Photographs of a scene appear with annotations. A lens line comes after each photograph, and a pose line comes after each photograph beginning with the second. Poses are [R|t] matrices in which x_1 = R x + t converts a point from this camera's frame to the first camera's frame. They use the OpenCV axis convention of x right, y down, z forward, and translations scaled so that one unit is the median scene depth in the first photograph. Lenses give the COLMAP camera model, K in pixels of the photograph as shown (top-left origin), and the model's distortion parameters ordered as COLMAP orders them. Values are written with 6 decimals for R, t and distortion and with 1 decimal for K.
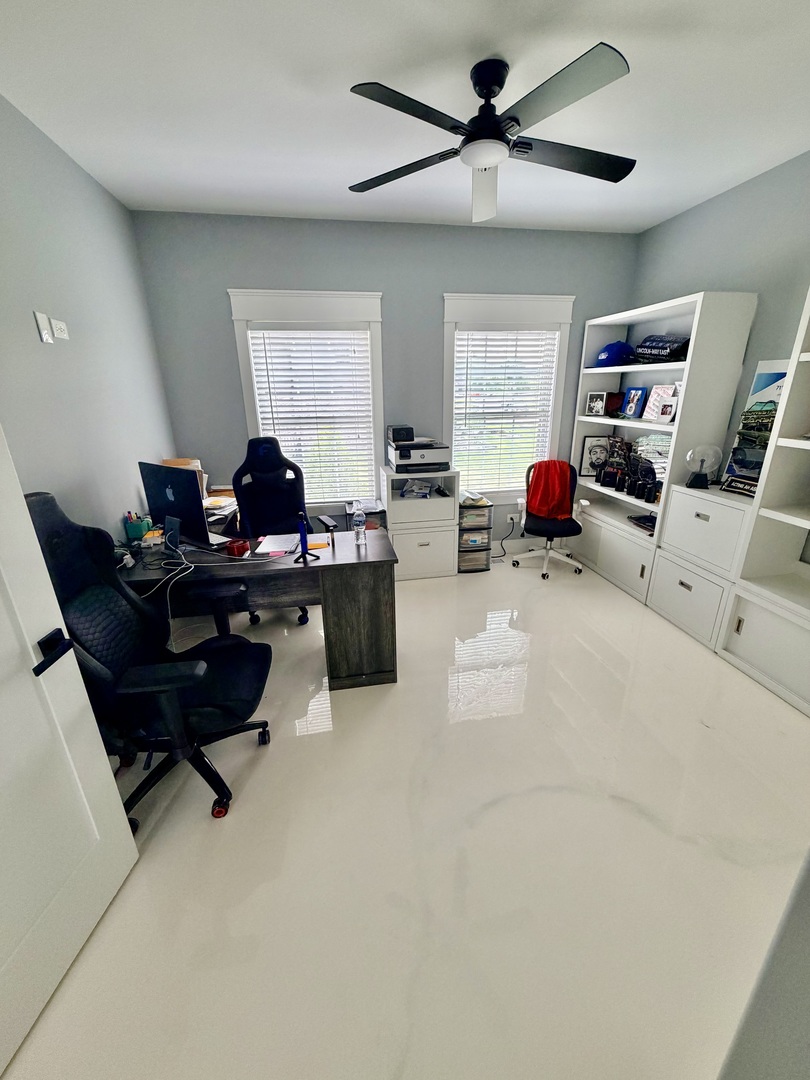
lens RADIAL K [[429.8, 0, 405.1], [0, 429.8, 539.7], [0, 0, 1]] dist [-0.001124, 0.000105]
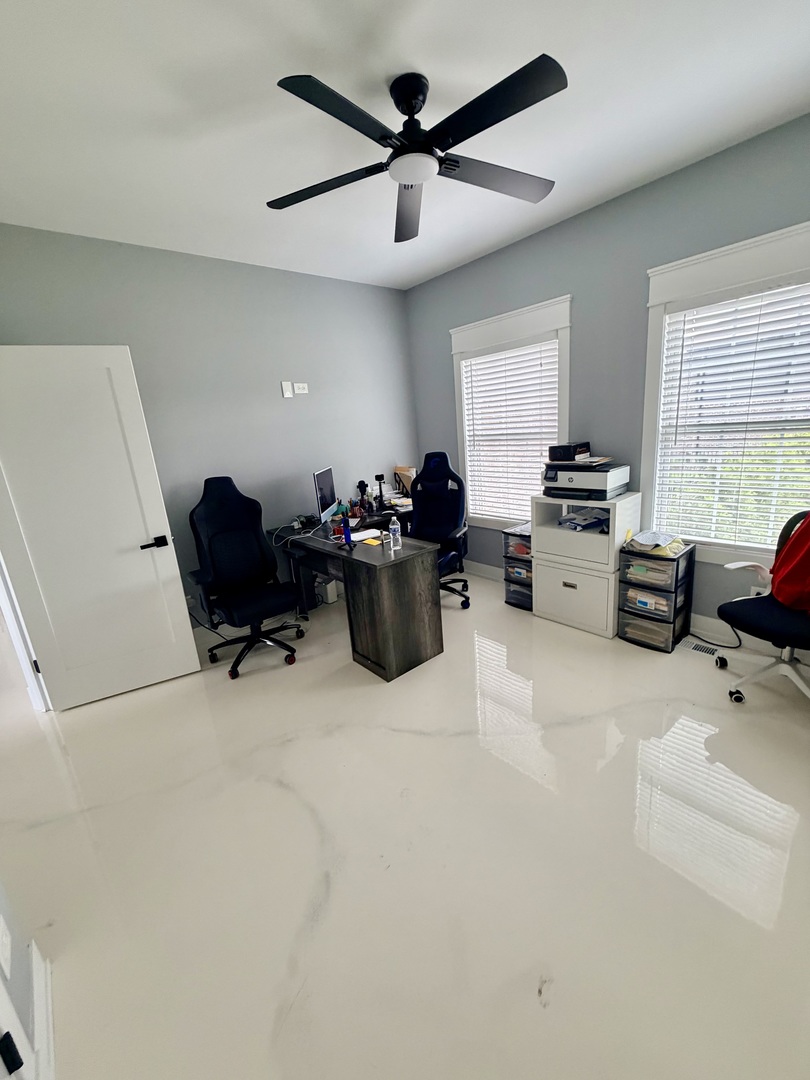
lens RADIAL K [[429.8, 0, 407.4], [0, 429.8, 538.8], [0, 0, 1]] dist [-0.001124, 0.000105]
pose [[0.503679, 0.197298, -0.841059, 0.589708], [-0.217910, 0.971106, 0.097306, -0.091553], [0.835956, 0.134264, 0.532119, 0.296410]]
